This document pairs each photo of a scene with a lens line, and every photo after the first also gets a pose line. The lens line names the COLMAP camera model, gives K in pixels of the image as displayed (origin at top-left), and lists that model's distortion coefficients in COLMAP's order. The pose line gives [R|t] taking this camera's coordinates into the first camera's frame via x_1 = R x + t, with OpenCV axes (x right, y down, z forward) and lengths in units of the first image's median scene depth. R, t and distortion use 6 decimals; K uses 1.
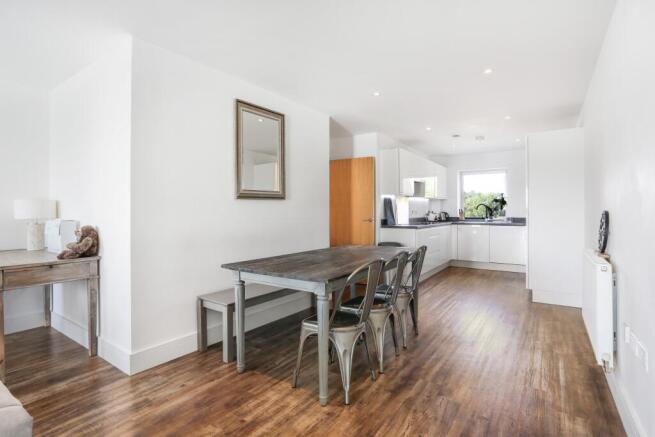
lens RADIAL K [[318.1, 0, 330.9], [0, 318.1, 213.5], [0, 0, 1]] dist [-0.003053, 0.000387]
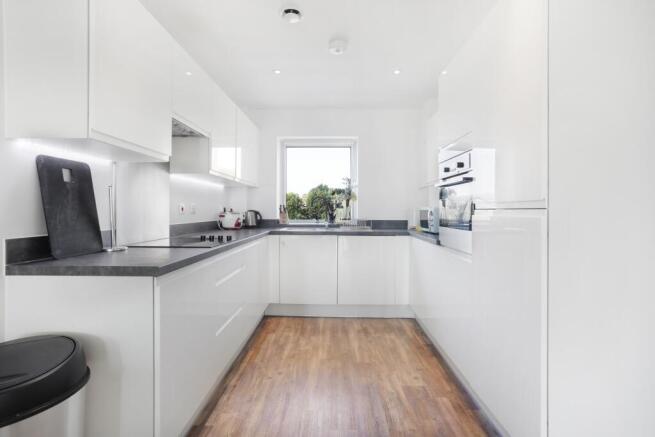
lens RADIAL K [[318.1, 0, 329.5], [0, 318.1, 212.4], [0, 0, 1]] dist [-0.003053, 0.000387]
pose [[0.831921, 0.003904, 0.554880, 0.184411], [-0.006905, 0.999971, 0.003317, -0.004087], [-0.554851, -0.006591, 0.831924, 0.540270]]
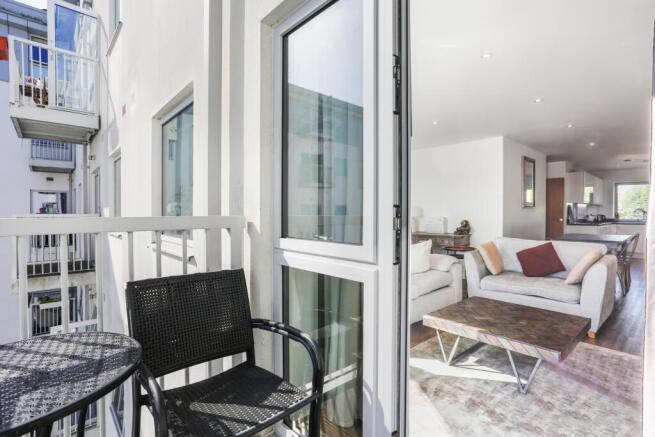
lens RADIAL K [[318.1, 0, 327.8], [0, 318.1, 217.5], [0, 0, 1]] dist [-0.003053, 0.000387]
pose [[0.974074, 0.007094, -0.226119, -0.474978], [-0.005042, 0.999941, 0.009652, -0.000329], [0.226174, -0.008262, 0.974052, -0.552611]]
